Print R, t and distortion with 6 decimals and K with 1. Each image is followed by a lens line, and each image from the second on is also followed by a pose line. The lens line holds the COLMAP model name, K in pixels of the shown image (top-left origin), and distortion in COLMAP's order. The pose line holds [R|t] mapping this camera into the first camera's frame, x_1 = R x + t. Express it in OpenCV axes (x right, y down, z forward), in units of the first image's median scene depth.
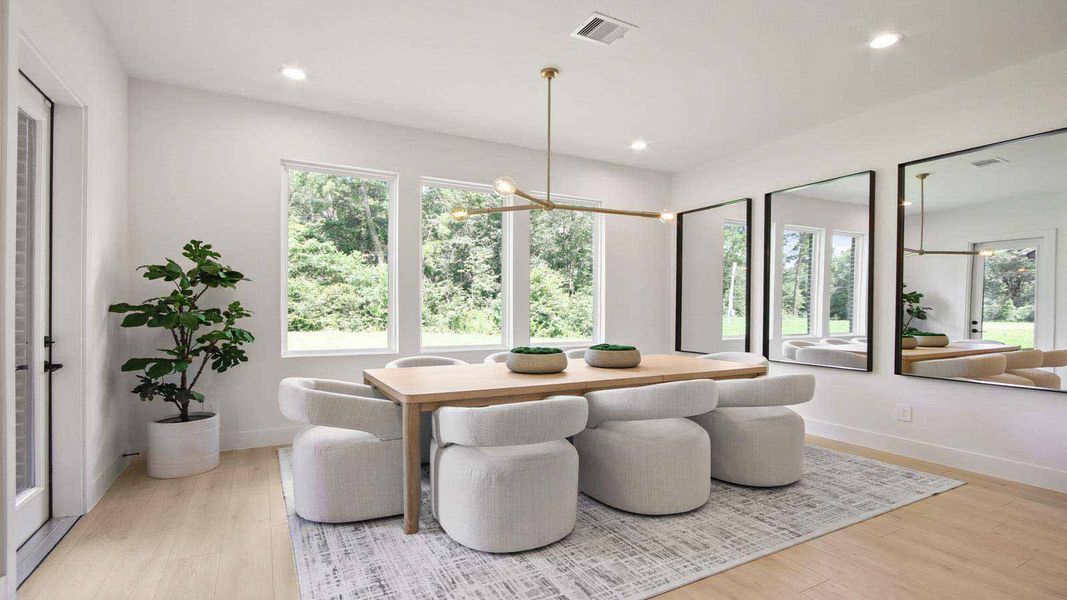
lens RADIAL K [[503.3, 0, 528.7], [0, 503.3, 307.9], [0, 0, 1]] dist [-0.003545, 0.000083]
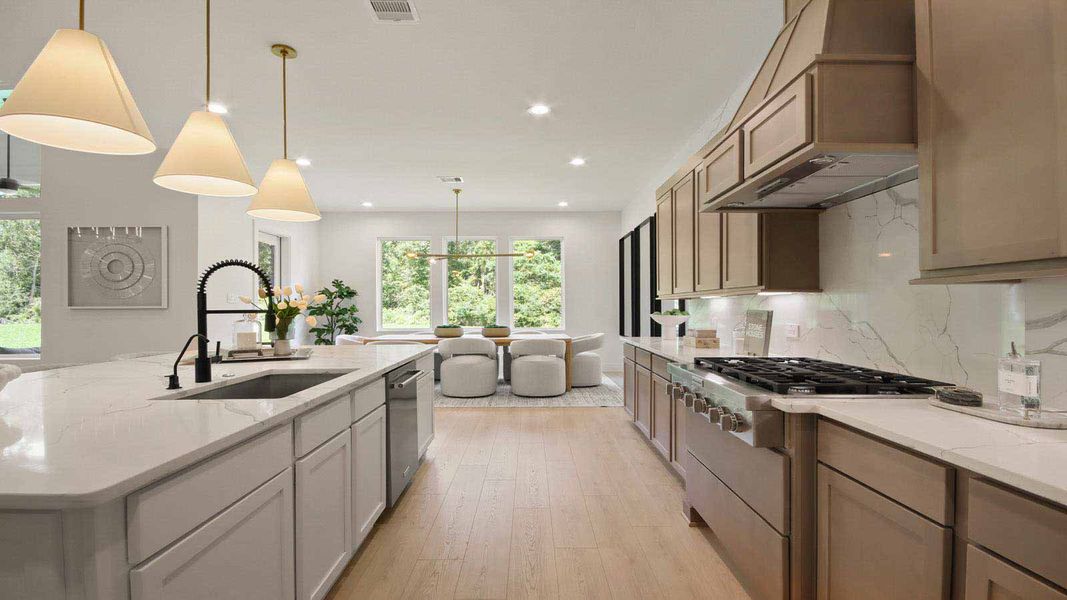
lens RADIAL K [[503.3, 0, 539.4], [0, 503.3, 301.6], [0, 0, 1]] dist [-0.003545, 0.000083]
pose [[0.886152, -0.012357, -0.463231, 0.151307], [0.006426, 0.999876, -0.014380, 0.001347], [0.463351, 0.009766, 0.886121, -0.077165]]
